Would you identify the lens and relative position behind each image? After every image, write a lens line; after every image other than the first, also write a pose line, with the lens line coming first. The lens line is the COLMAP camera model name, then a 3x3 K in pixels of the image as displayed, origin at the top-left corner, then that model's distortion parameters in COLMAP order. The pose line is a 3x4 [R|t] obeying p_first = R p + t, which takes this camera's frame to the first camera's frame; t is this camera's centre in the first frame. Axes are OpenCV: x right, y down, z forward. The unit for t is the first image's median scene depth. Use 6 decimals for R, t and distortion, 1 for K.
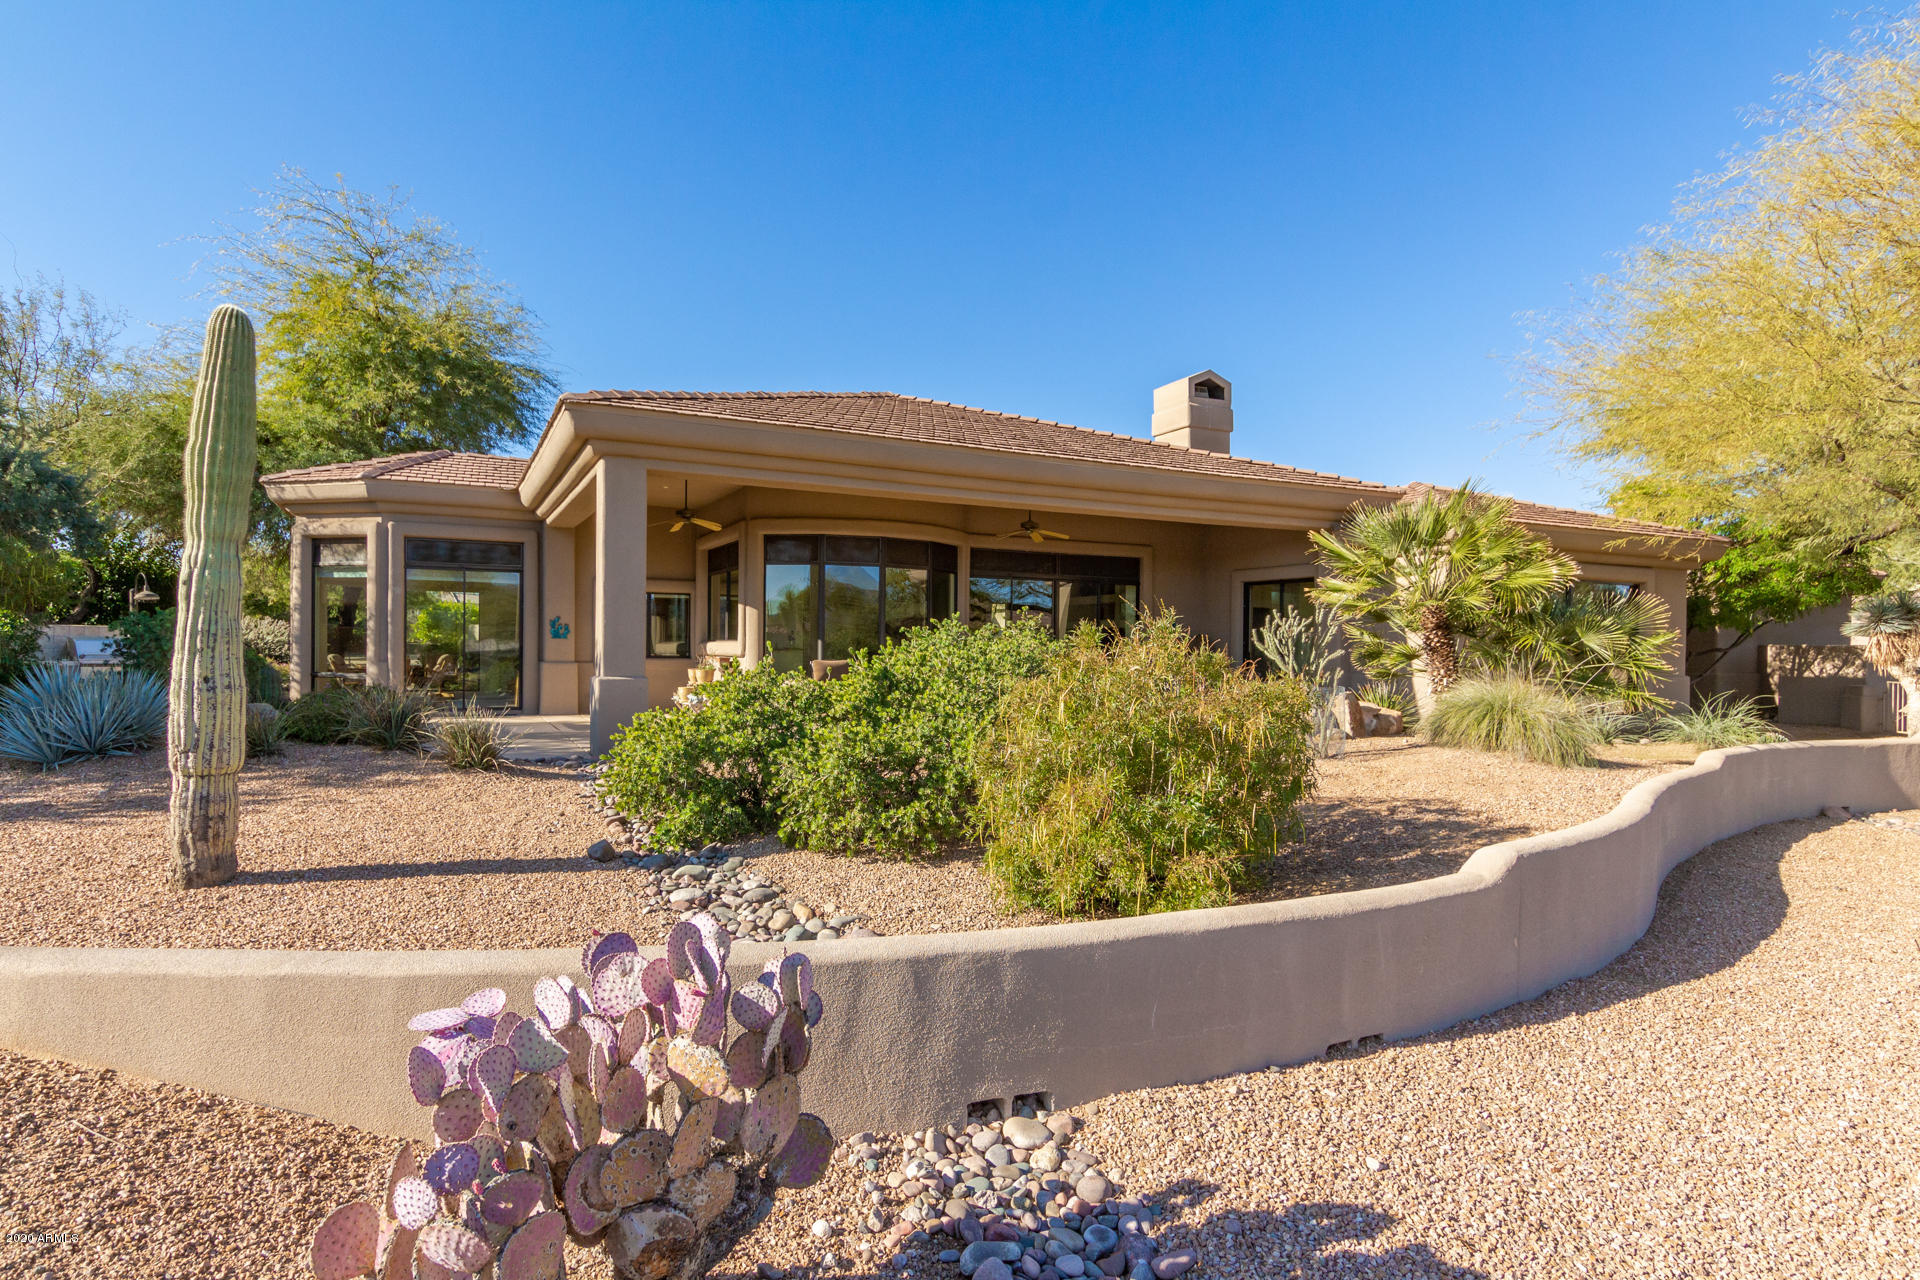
lens RADIAL K [[1023.1, 0, 961.9], [0, 1023.1, 640.5], [0, 0, 1]] dist [-0.022125, 0.000095]
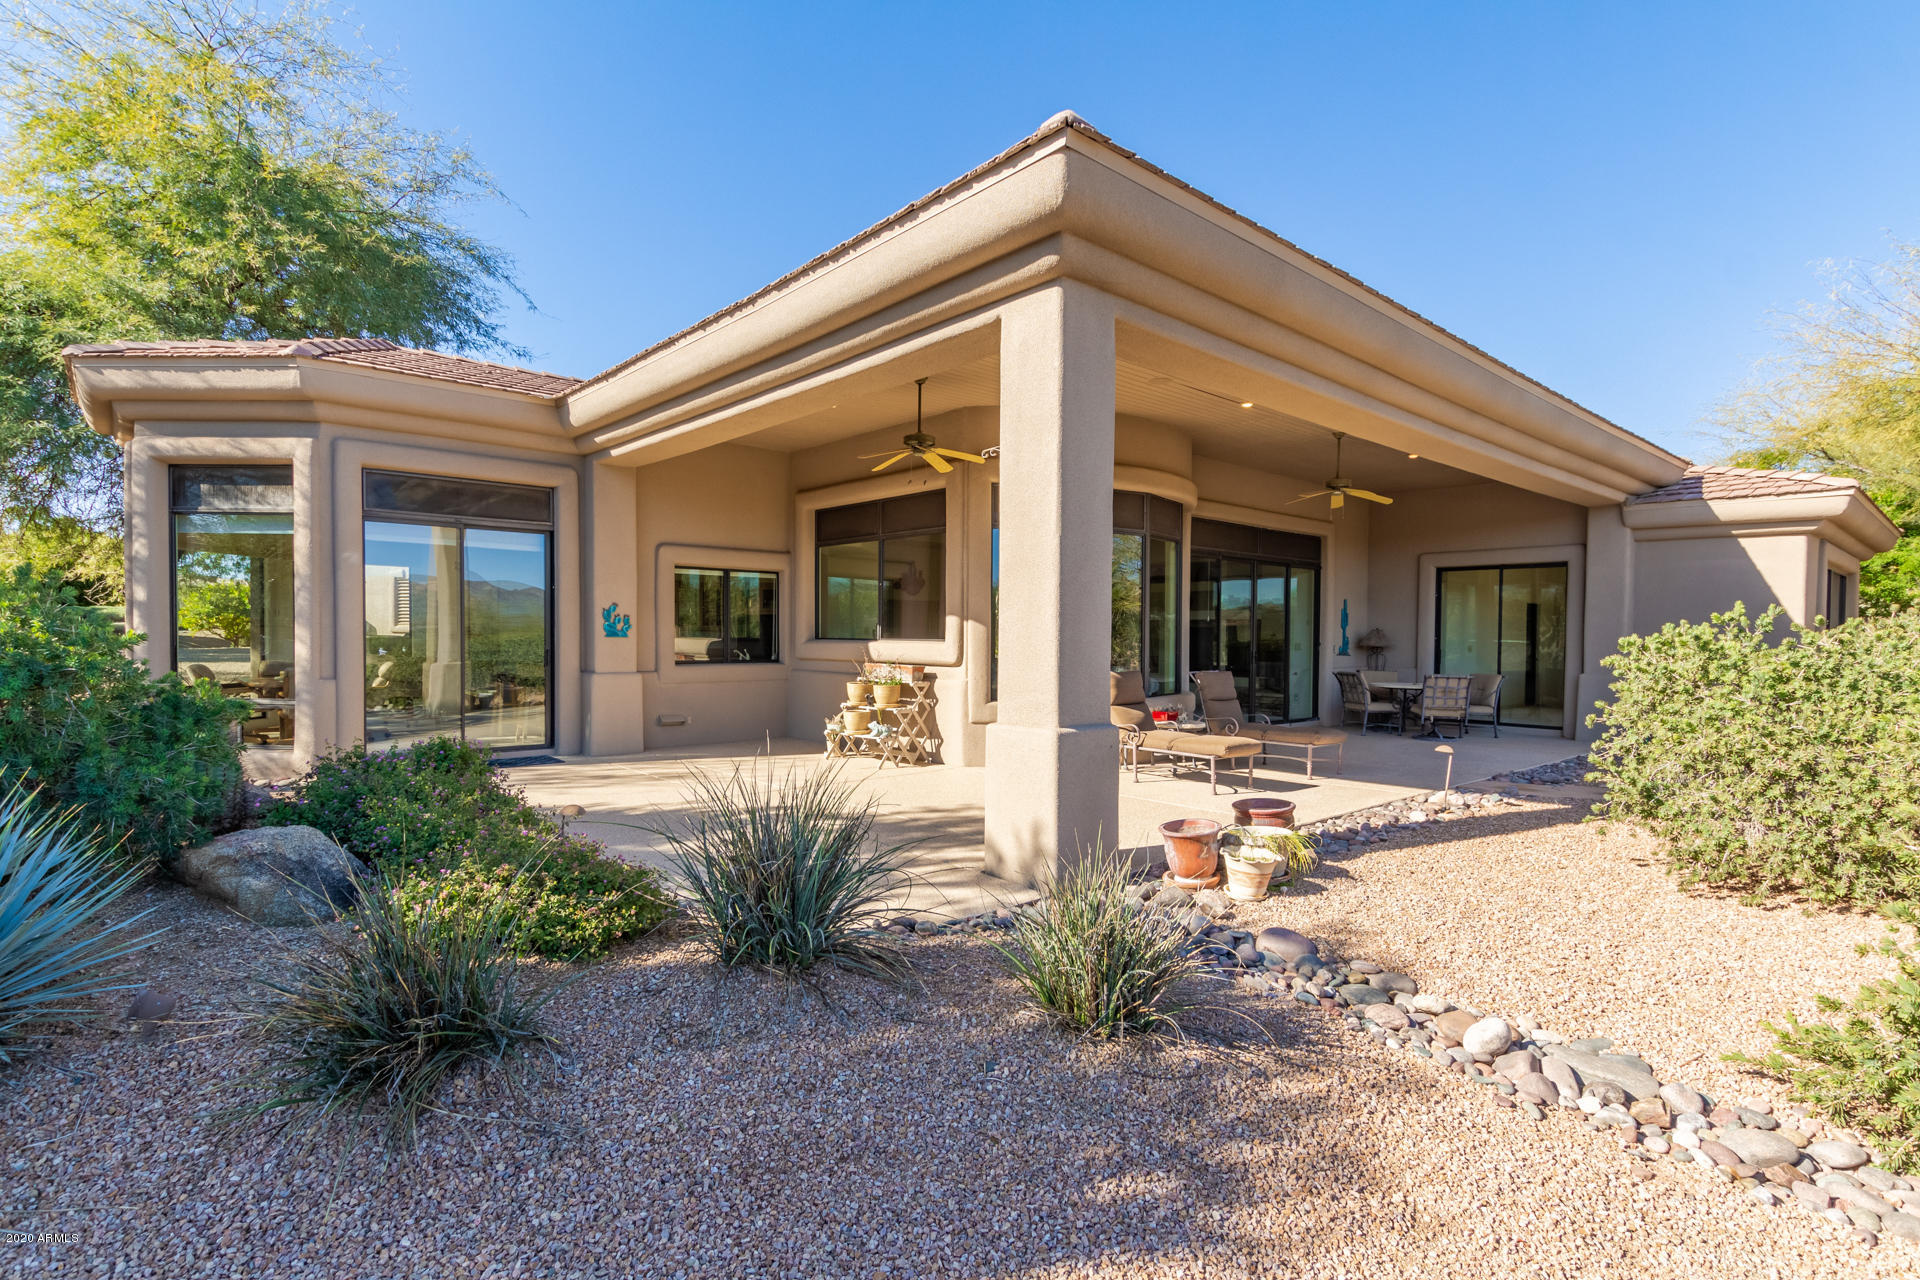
lens RADIAL K [[944.8, 0, 954.8], [0, 944.8, 651.3], [0, 0, 1]] dist [0.002482, 0.002413]
pose [[0.970977, -0.007026, 0.239071, -0.330796], [0.001730, 0.999749, 0.022354, -0.005995], [-0.239168, -0.021292, 0.970745, 0.358773]]
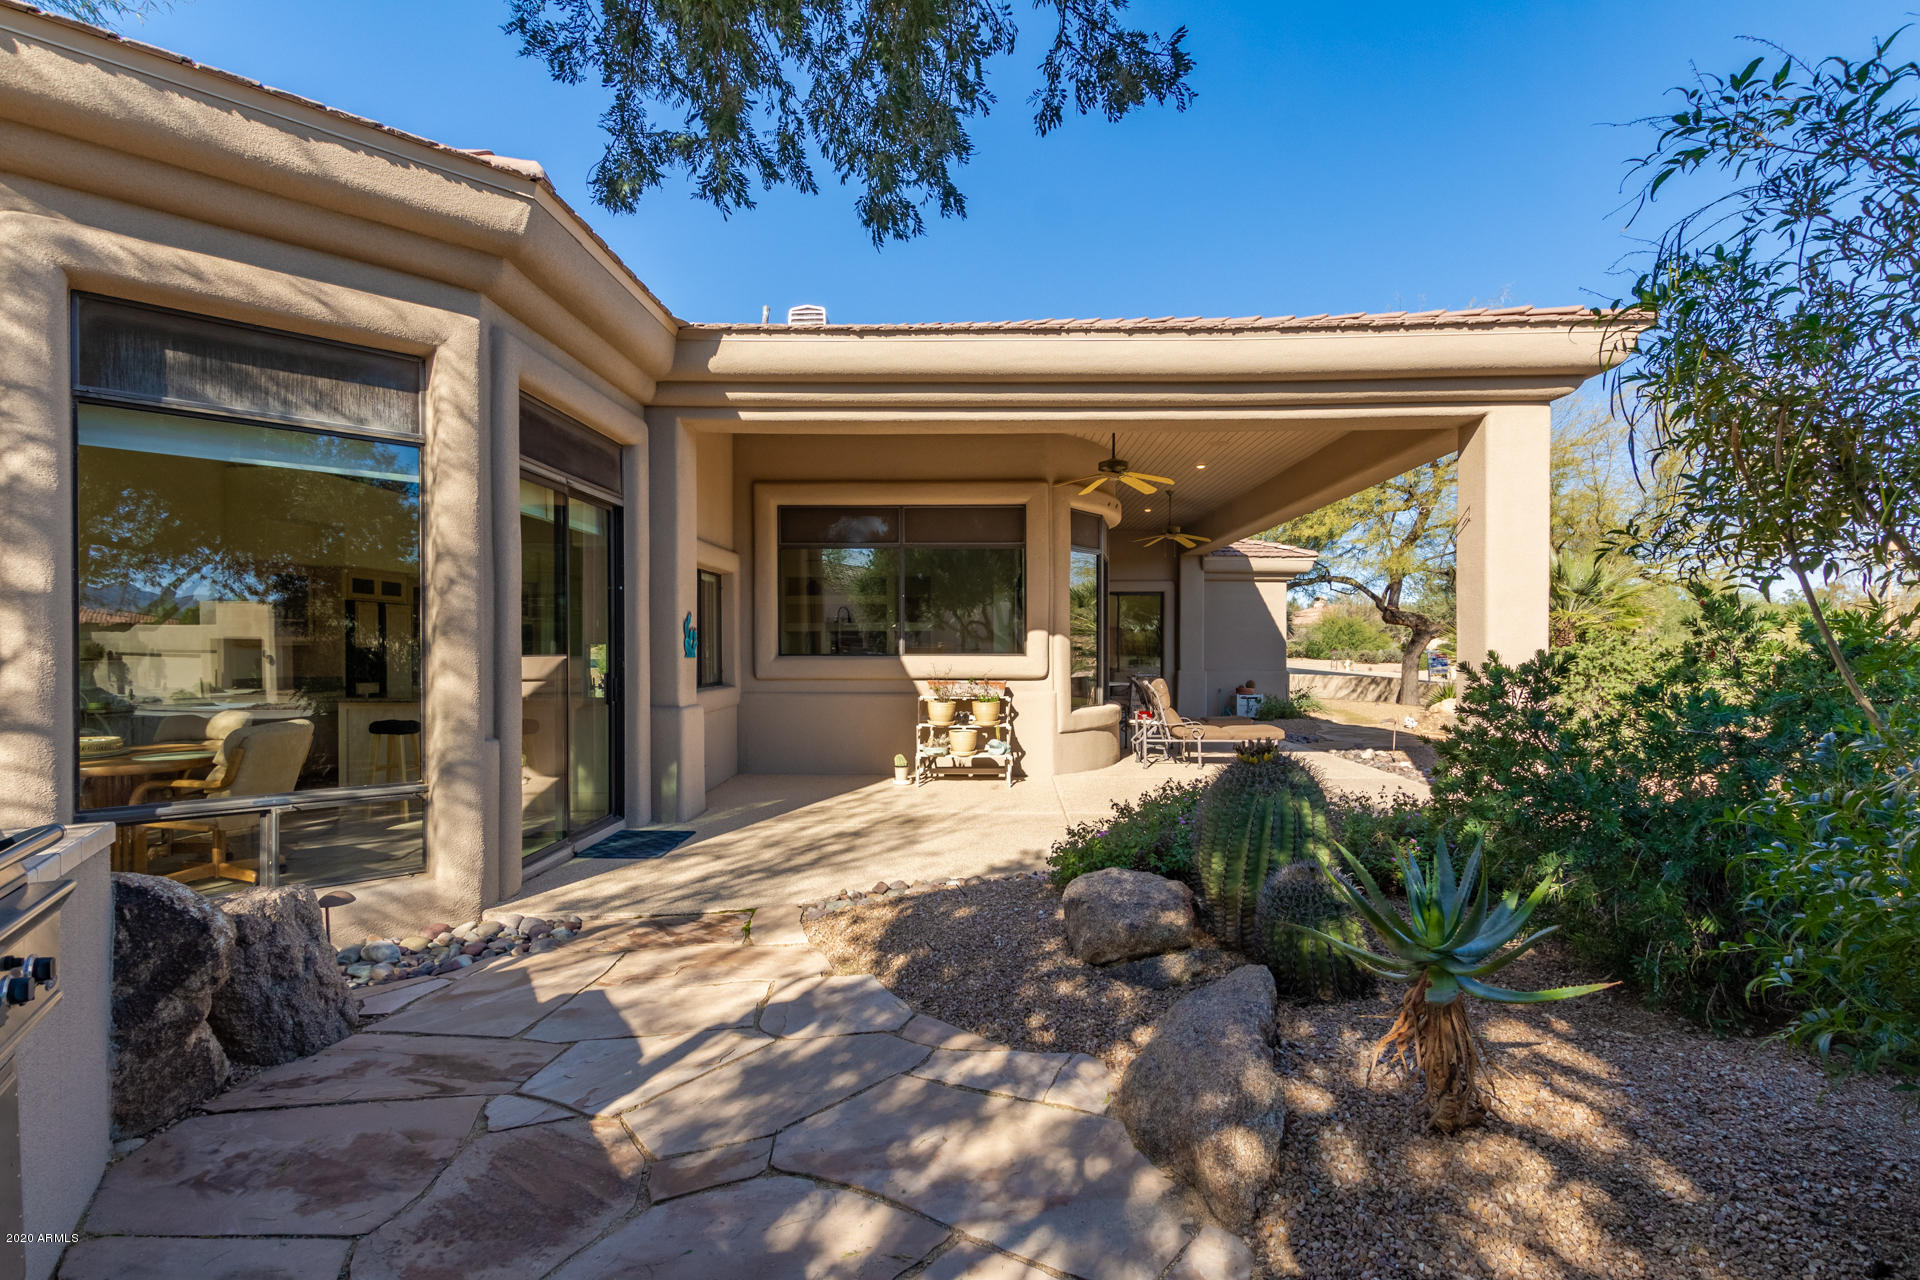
lens RADIAL K [[944.8, 0, 970.3], [0, 944.8, 642.7], [0, 0, 1]] dist [0.002482, 0.002413]
pose [[0.472628, -0.007696, 0.881229, -0.711627], [0.005915, 0.999967, 0.005560, -0.010383], [-0.881242, 0.002584, 0.472657, 0.653146]]
